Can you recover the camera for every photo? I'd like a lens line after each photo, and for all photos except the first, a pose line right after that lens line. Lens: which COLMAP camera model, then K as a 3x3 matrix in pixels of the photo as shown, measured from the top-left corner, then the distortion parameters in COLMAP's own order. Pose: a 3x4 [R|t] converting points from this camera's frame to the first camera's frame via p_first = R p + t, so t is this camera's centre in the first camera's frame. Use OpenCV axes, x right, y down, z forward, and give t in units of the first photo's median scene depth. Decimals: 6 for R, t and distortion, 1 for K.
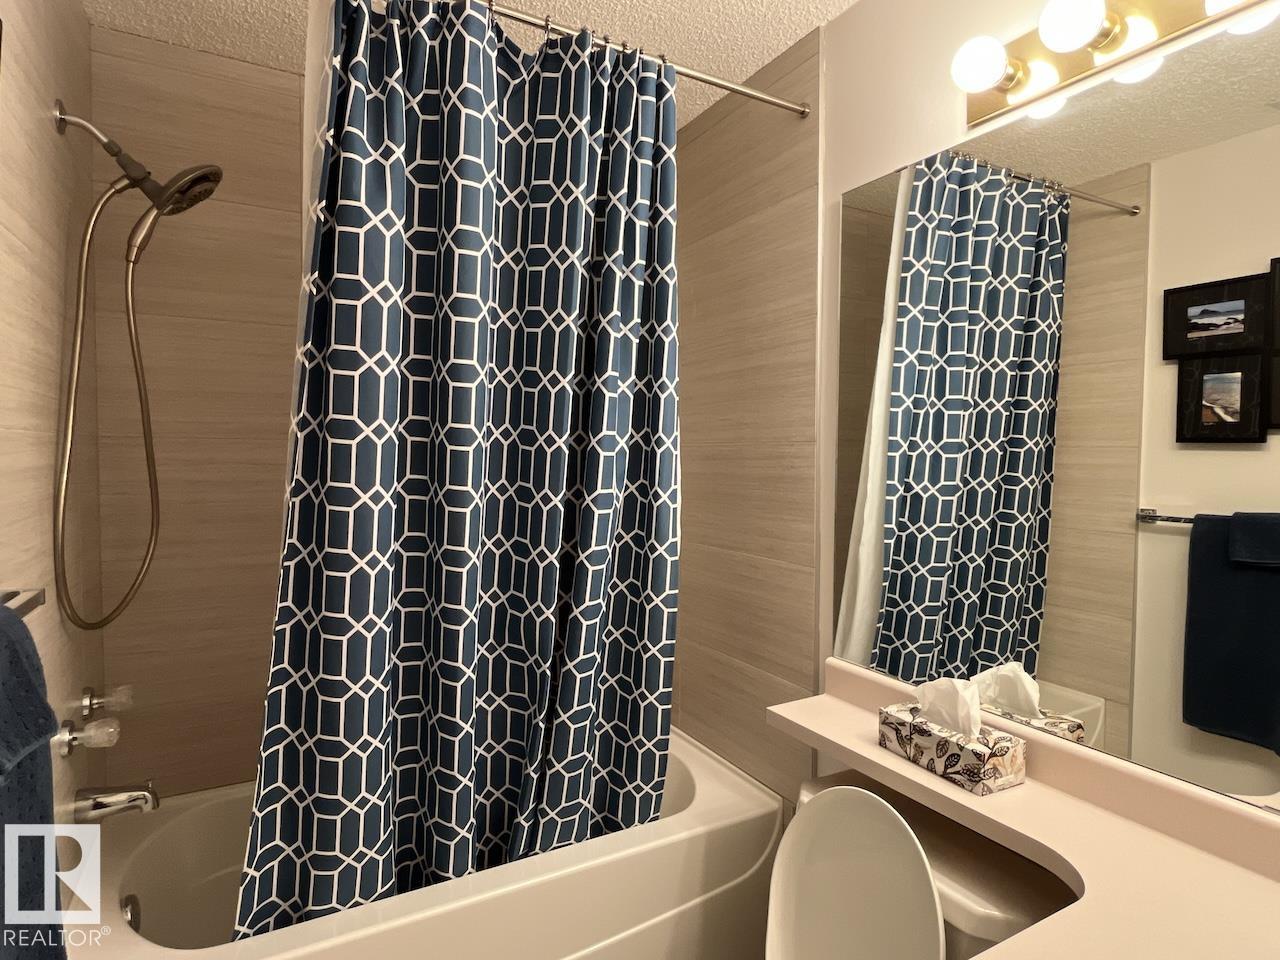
lens RADIAL K [[703.1, 0, 638.7], [0, 703.1, 477.4], [0, 0, 1]] dist [0.000869, -0.001299]
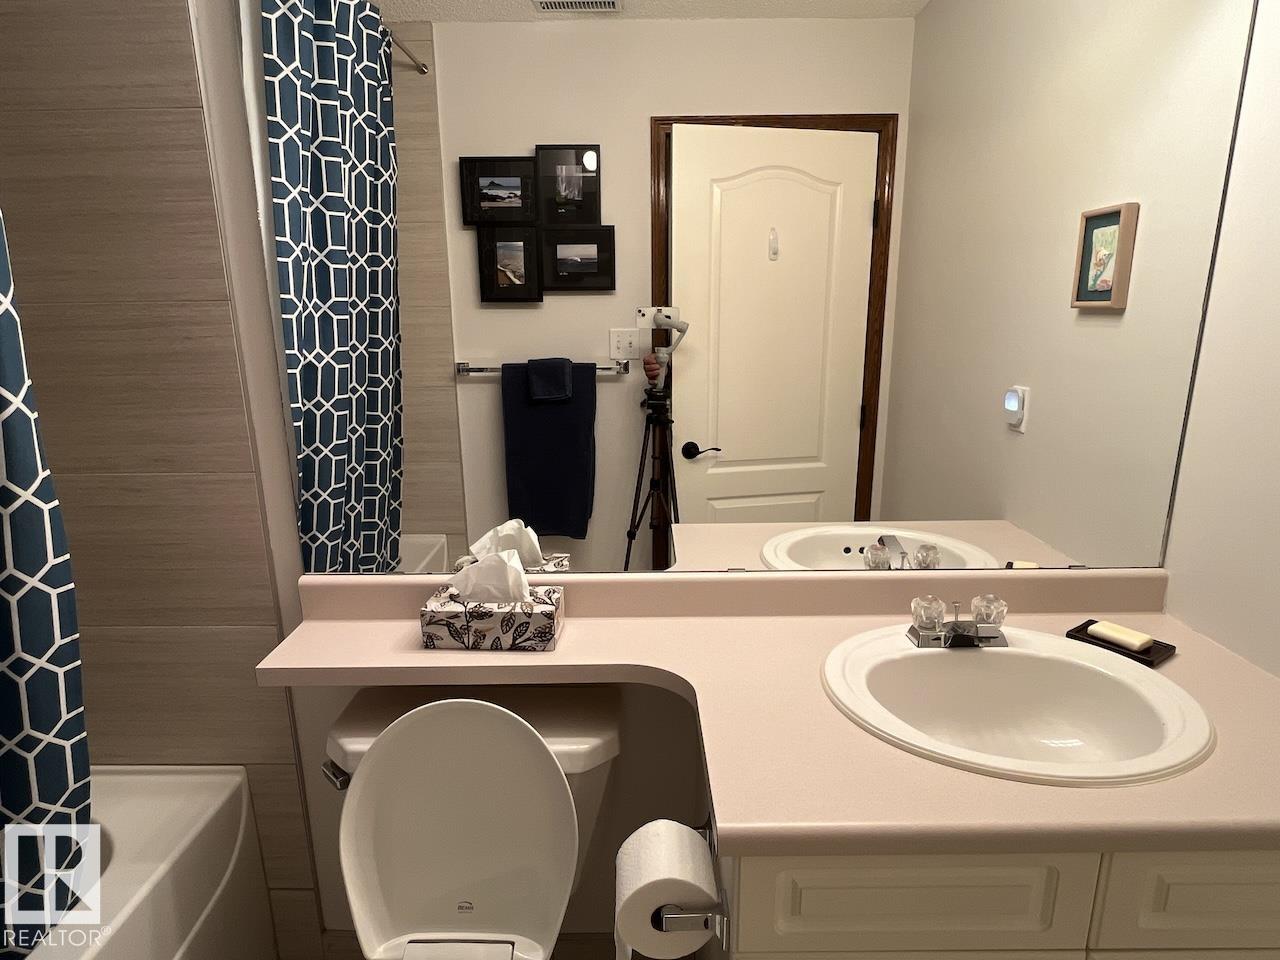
lens RADIAL K [[703.1, 0, 638.7], [0, 703.1, 477.4], [0, 0, 1]] dist [0.000869, -0.001299]
pose [[0.495098, -0.211098, 0.842802, -0.156089], [0.045712, 0.975020, 0.217361, -0.009721], [-0.867634, -0.069089, 0.492380, 0.225914]]
